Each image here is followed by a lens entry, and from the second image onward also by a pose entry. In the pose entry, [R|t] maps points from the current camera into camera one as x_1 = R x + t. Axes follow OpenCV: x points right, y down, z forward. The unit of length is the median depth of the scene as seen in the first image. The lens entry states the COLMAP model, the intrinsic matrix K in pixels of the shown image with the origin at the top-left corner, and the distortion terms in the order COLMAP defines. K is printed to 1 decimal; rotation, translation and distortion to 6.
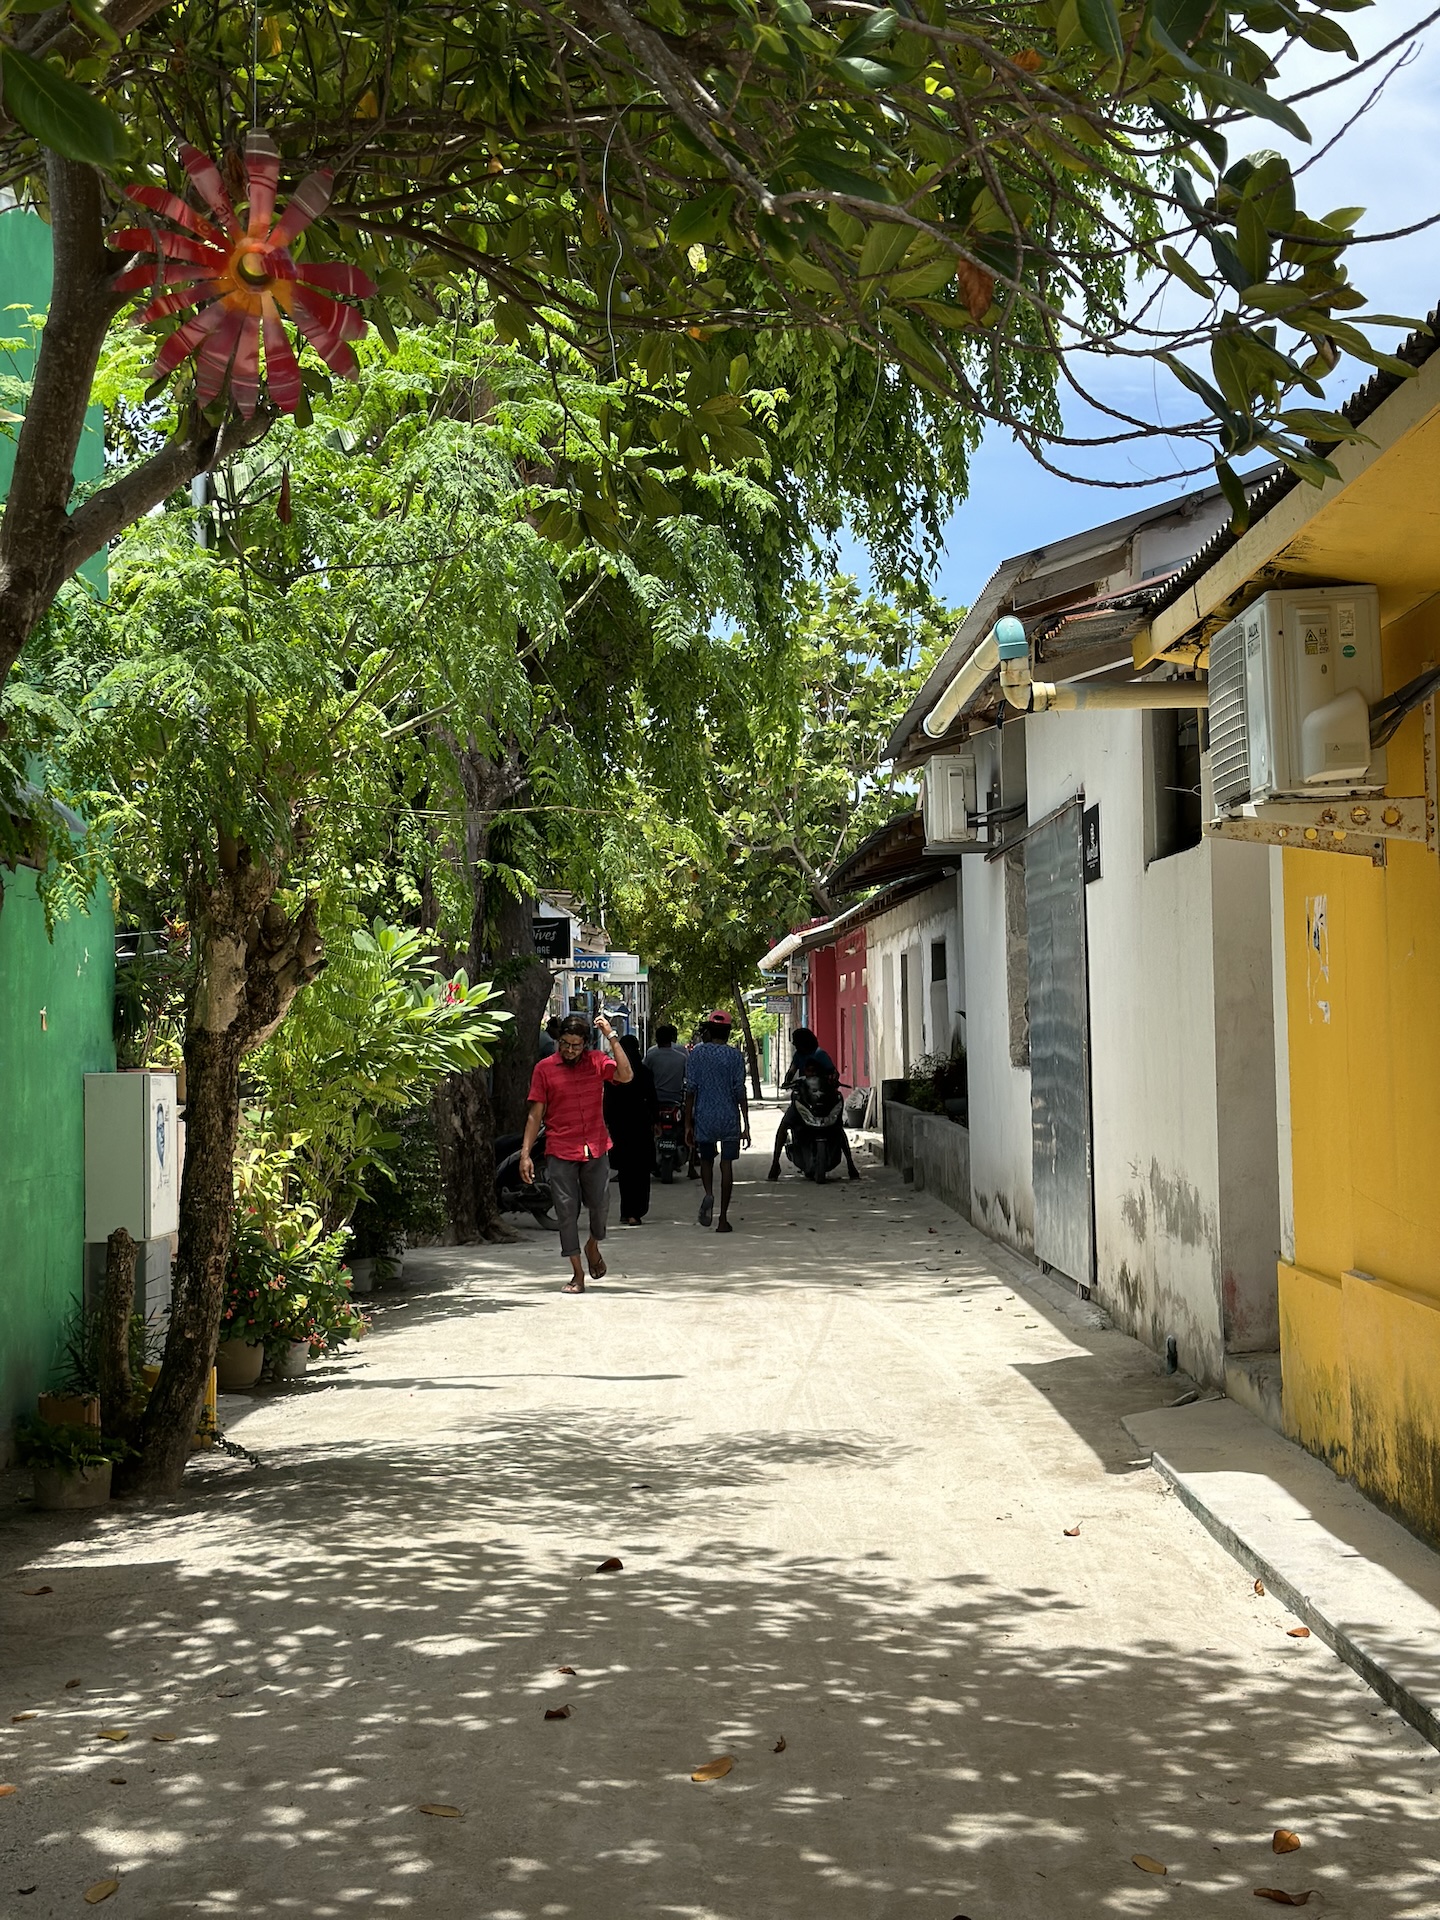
lens RADIAL K [[2683.2, 0, 720.0], [0, 2683.2, 960.0], [0, 0, 1]] dist [0.157238, 0.001731]
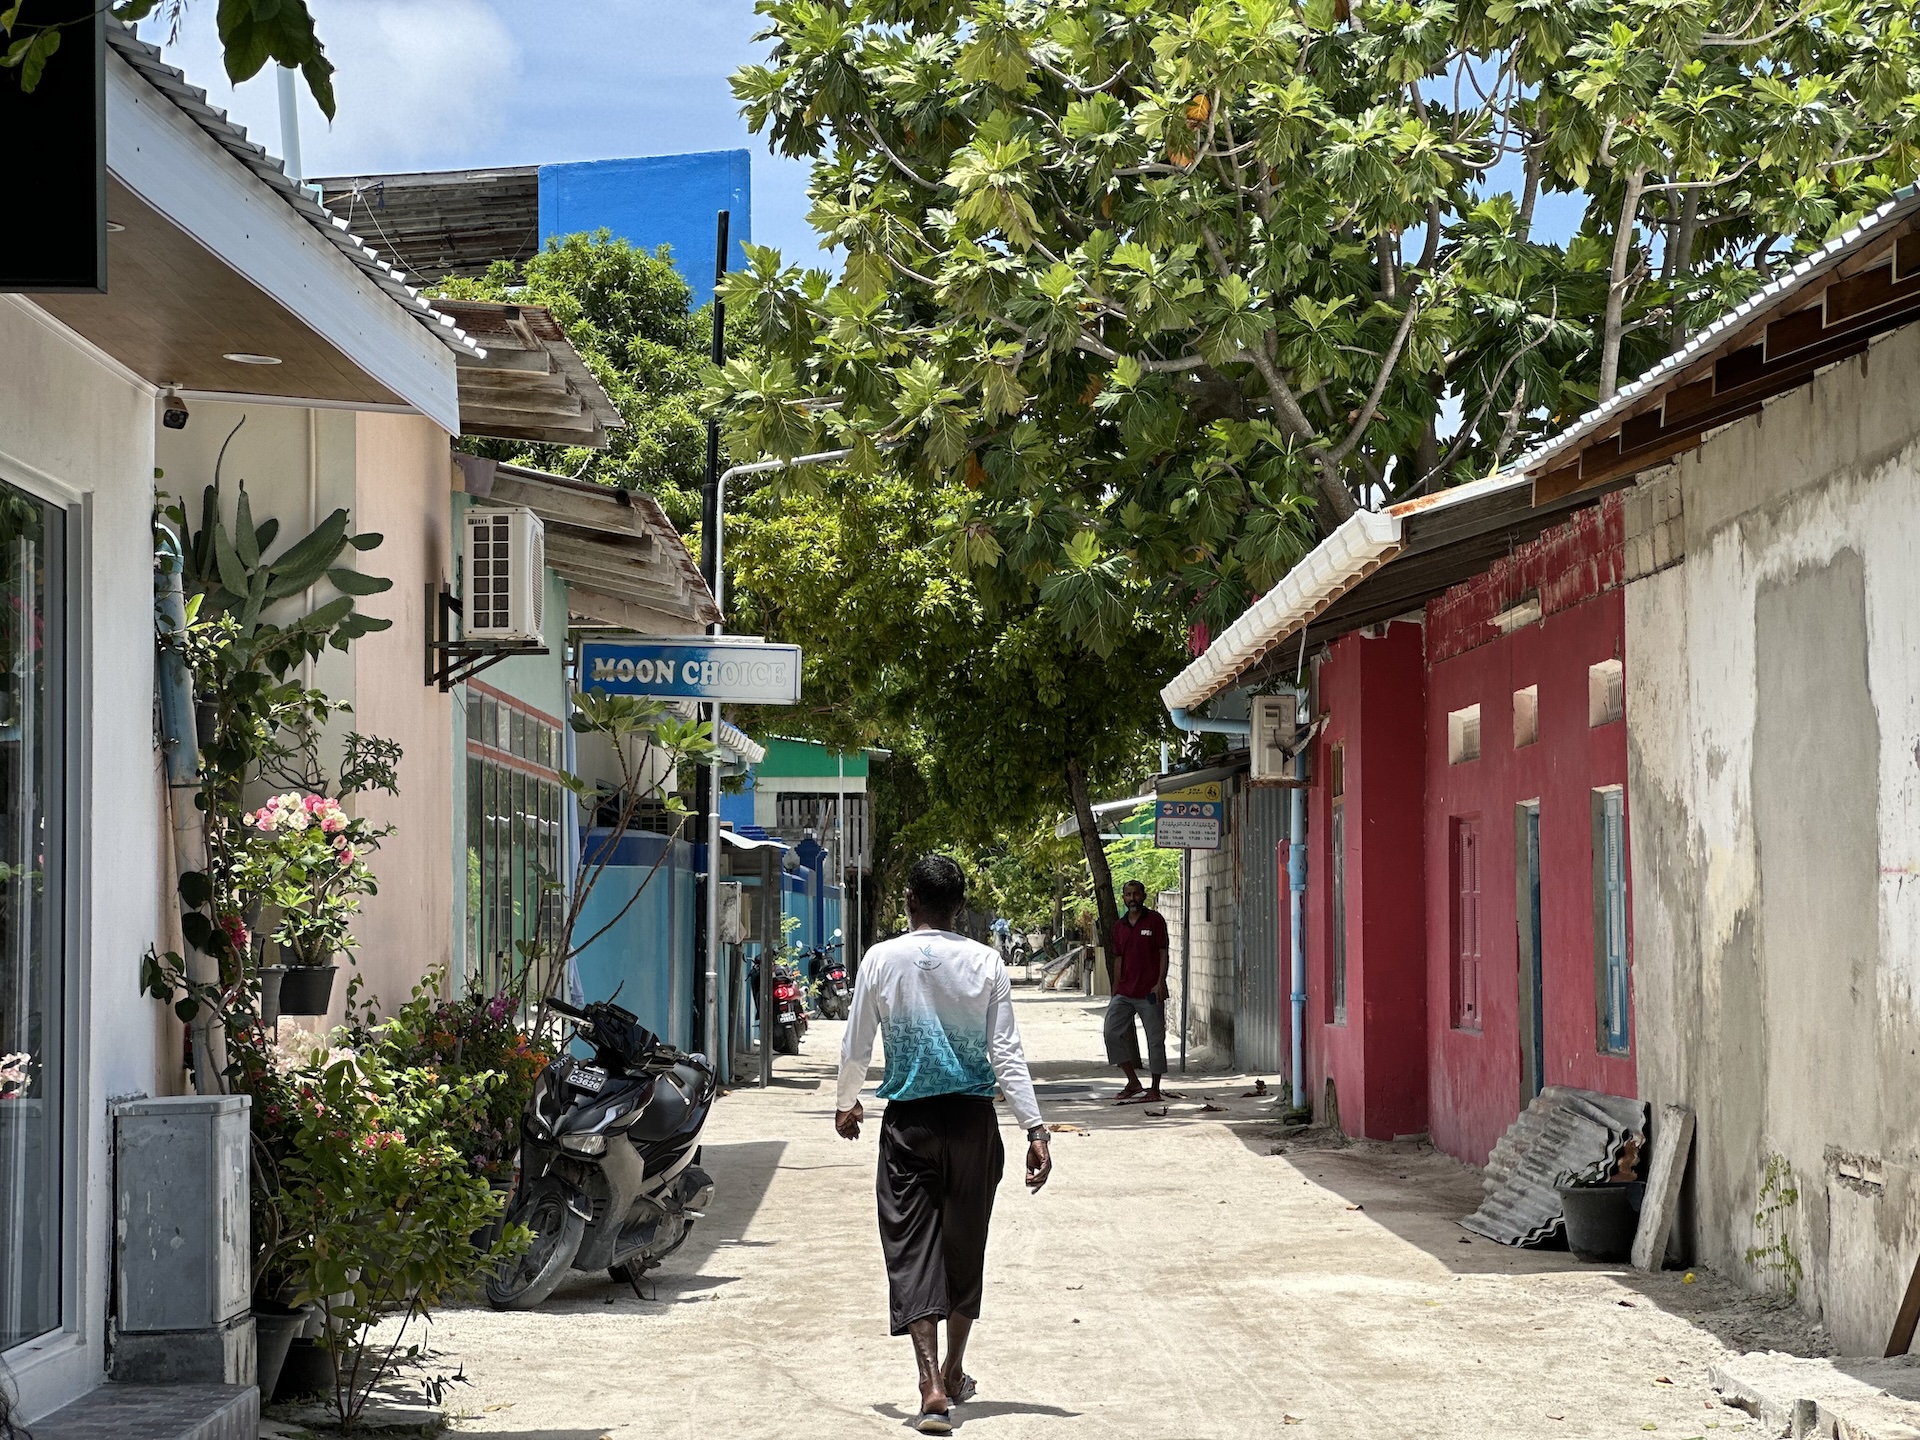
lens RADIAL K [[4244.4, 0, 960.0], [0, 4244.4, 720.0], [0, 0, 1]] dist [-0.020441, 3.294556]
pose [[0.999880, 0.012282, -0.009469, -0.006088], [-0.012436, 0.999788, -0.016432, 0.013720], [0.009265, 0.016548, 0.999820, 0.452519]]
